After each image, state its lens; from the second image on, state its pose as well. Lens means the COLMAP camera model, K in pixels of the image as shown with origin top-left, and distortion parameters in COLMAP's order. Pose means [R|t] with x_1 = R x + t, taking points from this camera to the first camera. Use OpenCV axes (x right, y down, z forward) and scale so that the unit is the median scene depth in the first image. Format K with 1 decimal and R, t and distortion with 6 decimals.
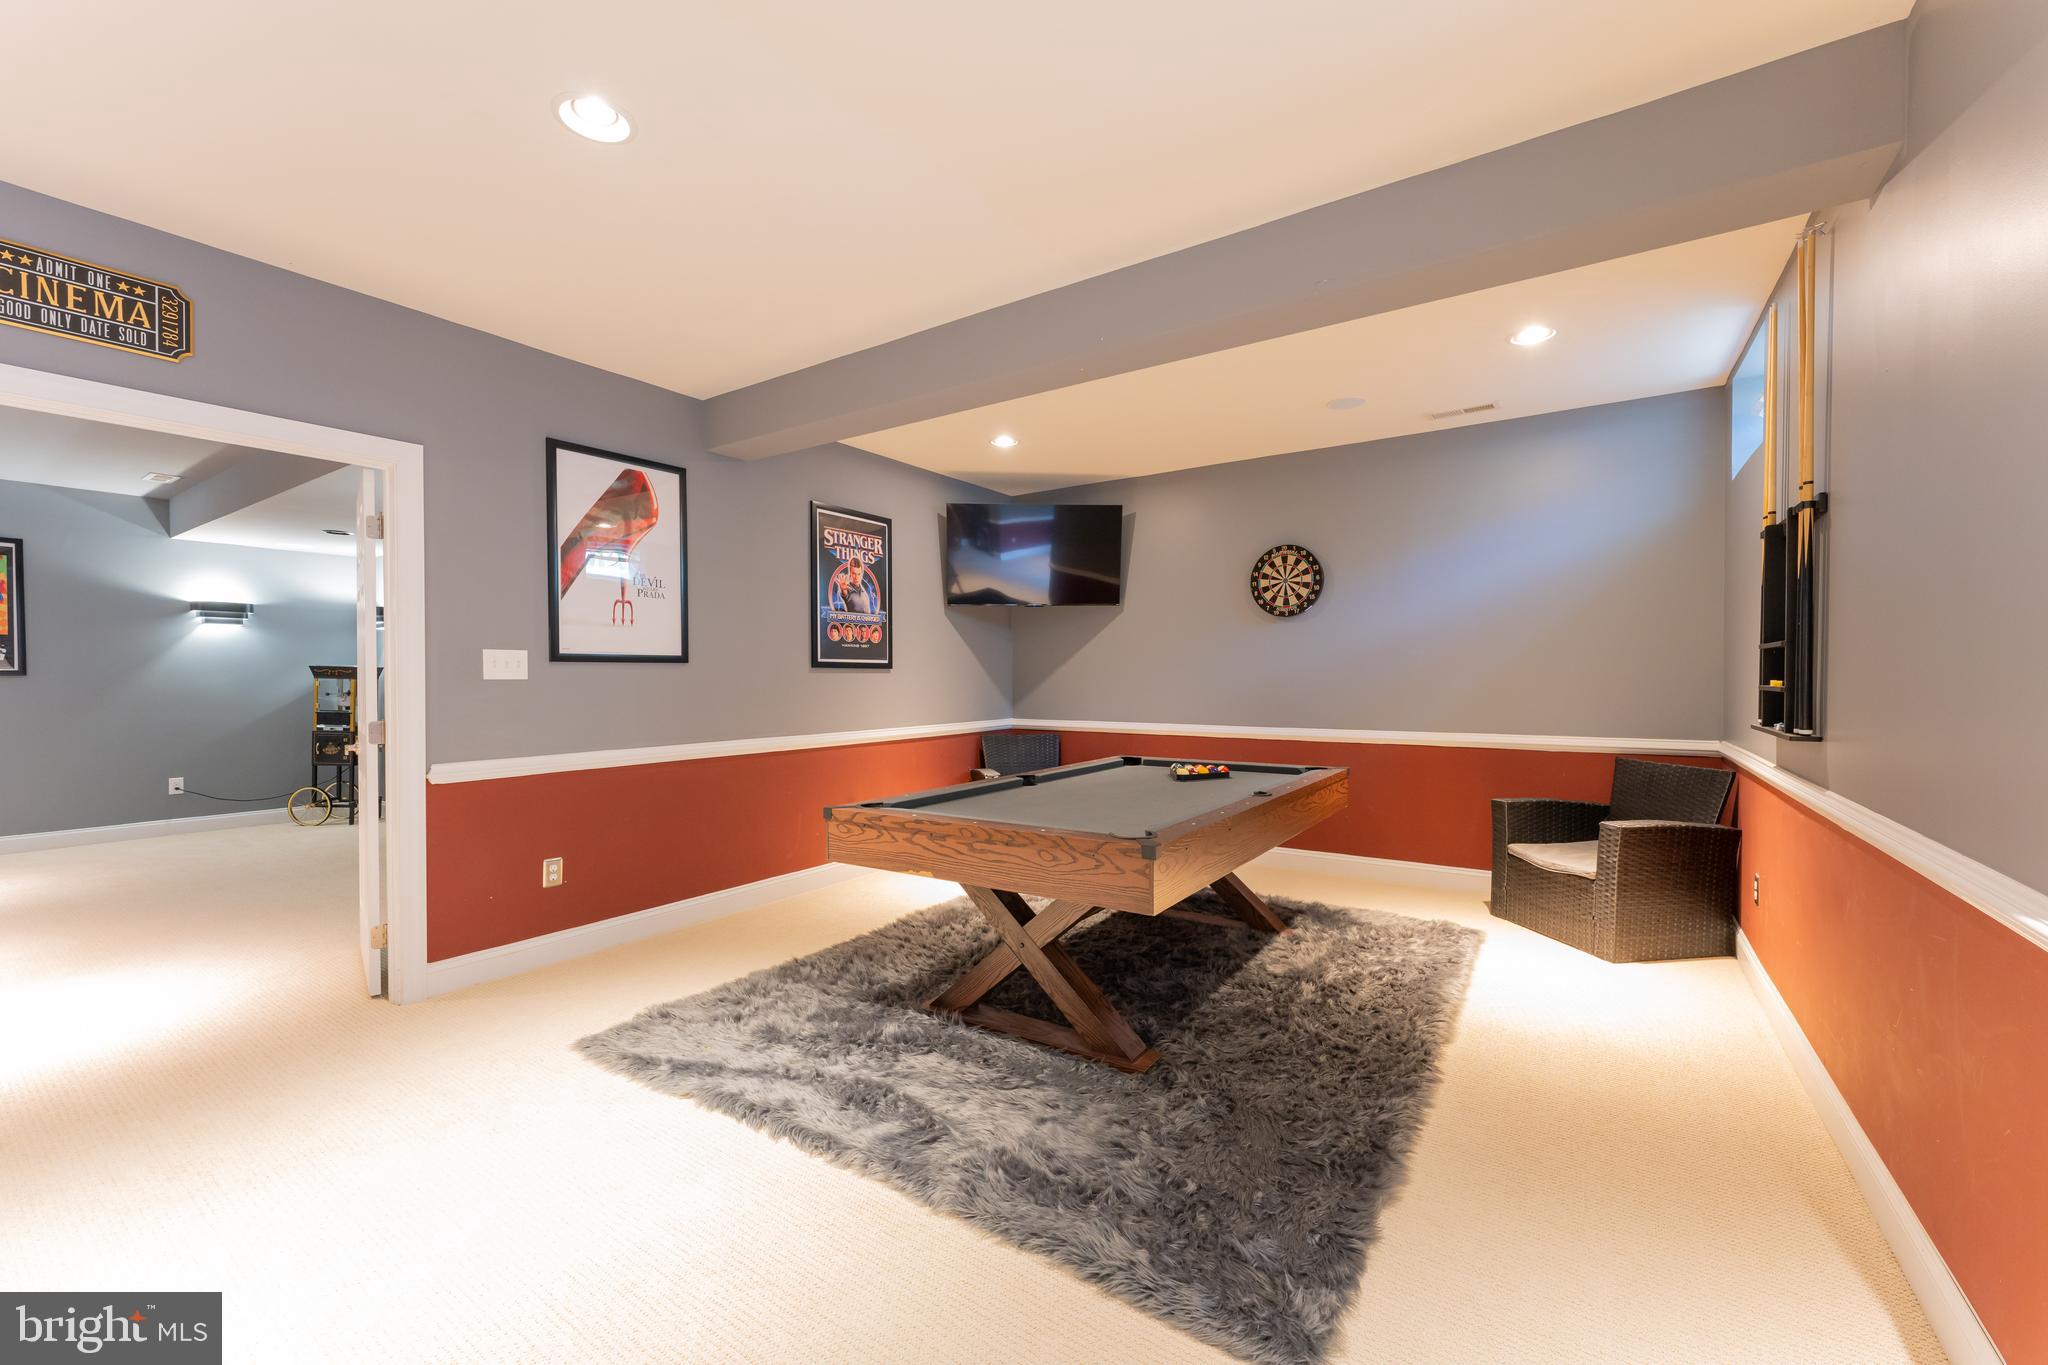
lens RADIAL K [[820.0, 0, 1026.3], [0, 820.0, 686.4], [0, 0, 1]] dist [0.000470, -0.000081]
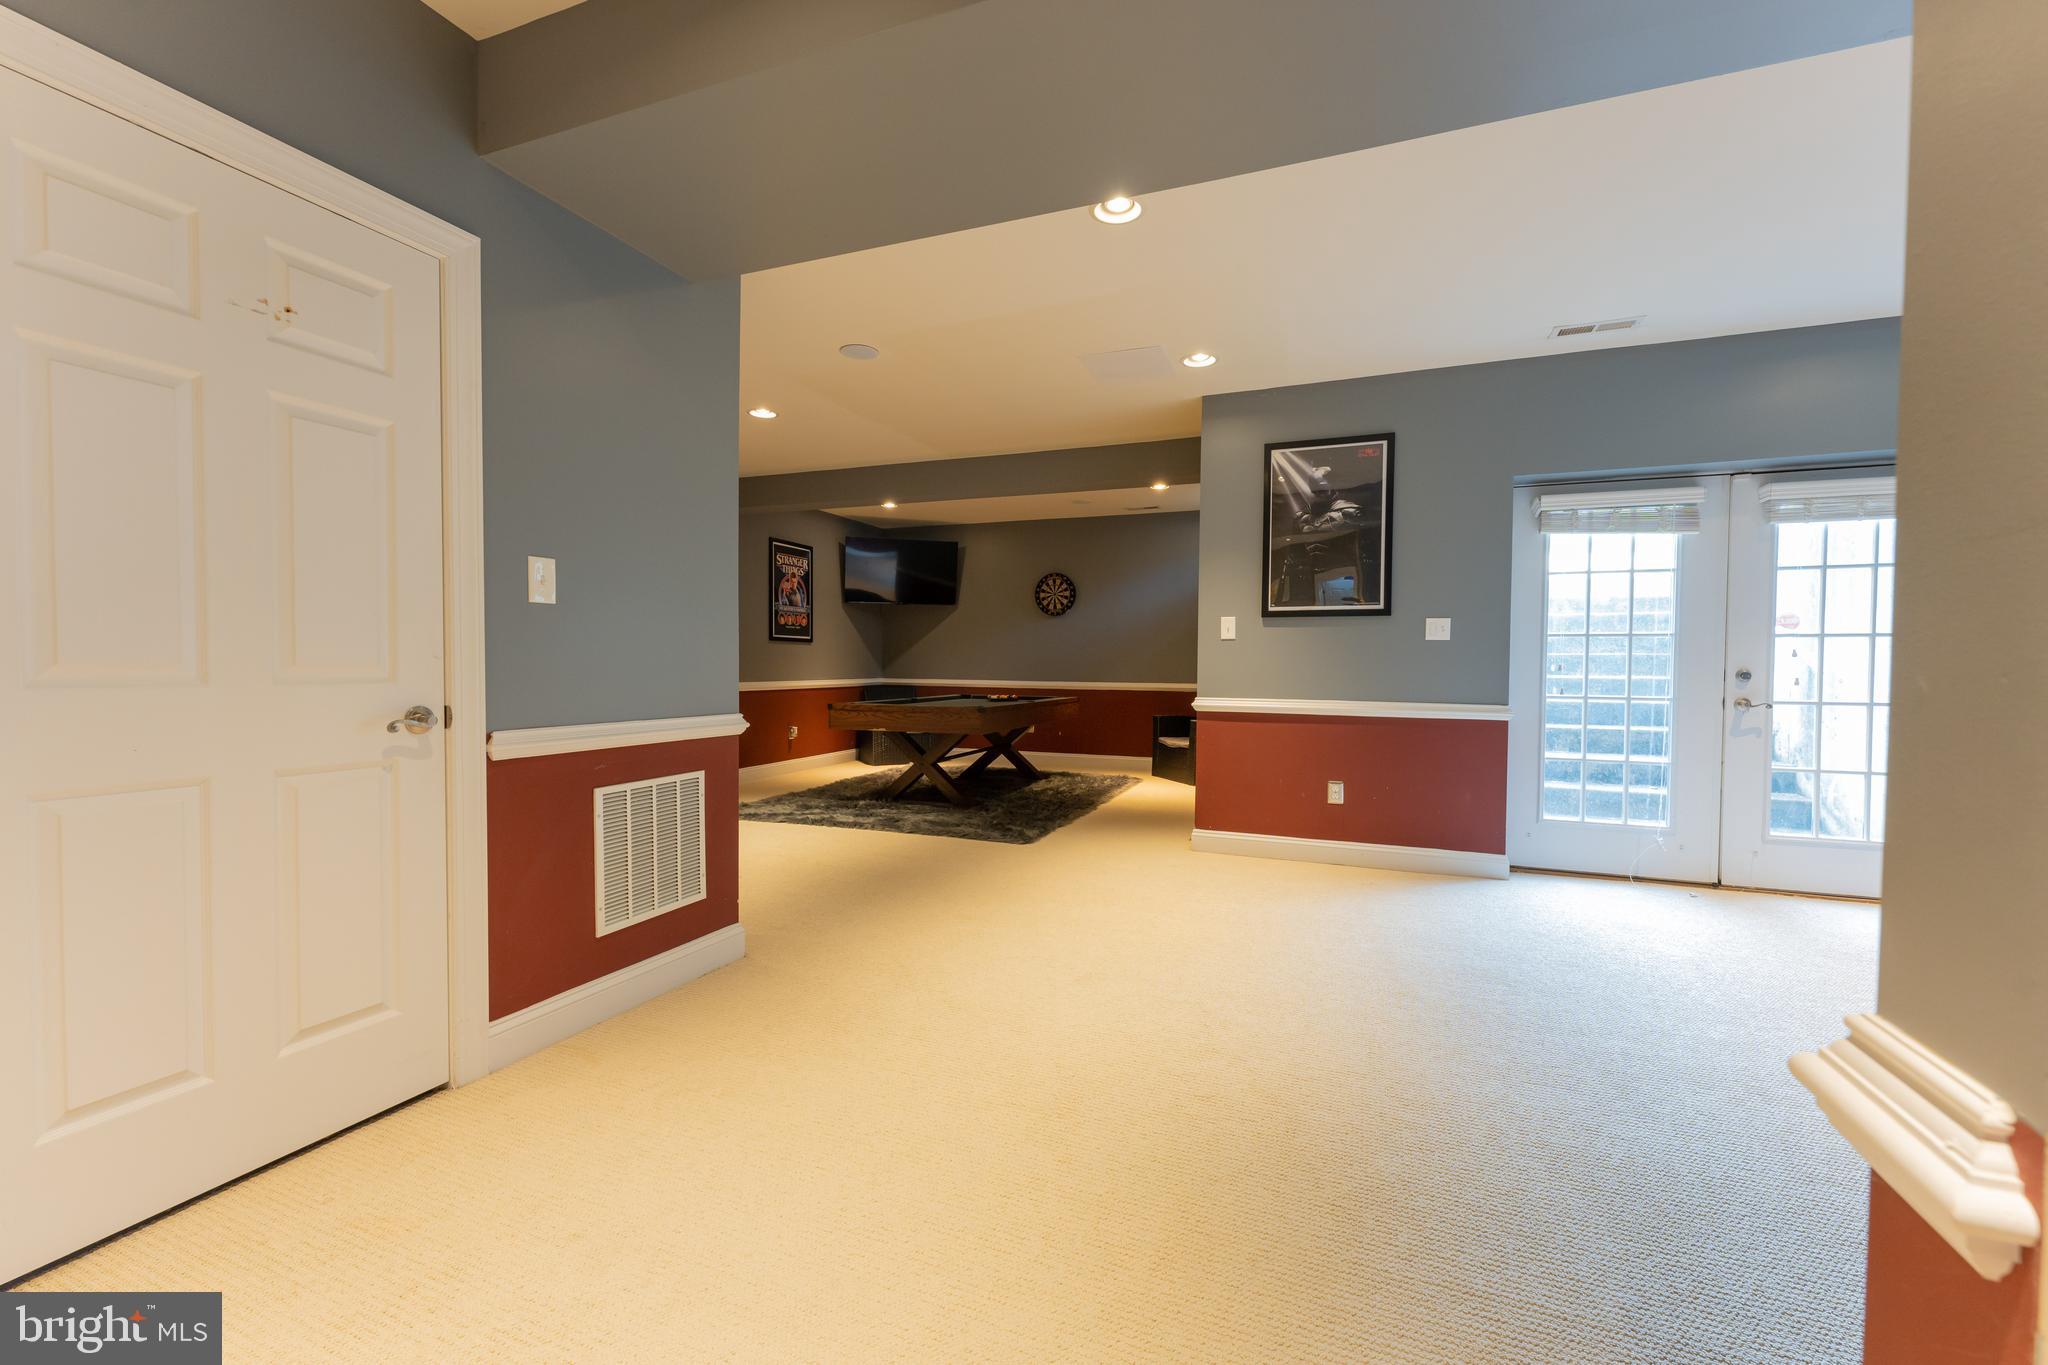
lens RADIAL K [[820.0, 0, 1026.3], [0, 820.0, 686.4], [0, 0, 1]] dist [0.000470, -0.000081]
pose [[0.974483, 0.005733, 0.224387, -0.121126], [-0.009880, 0.999800, 0.017365, 0.032717], [-0.224243, -0.019139, 0.974345, -0.647611]]
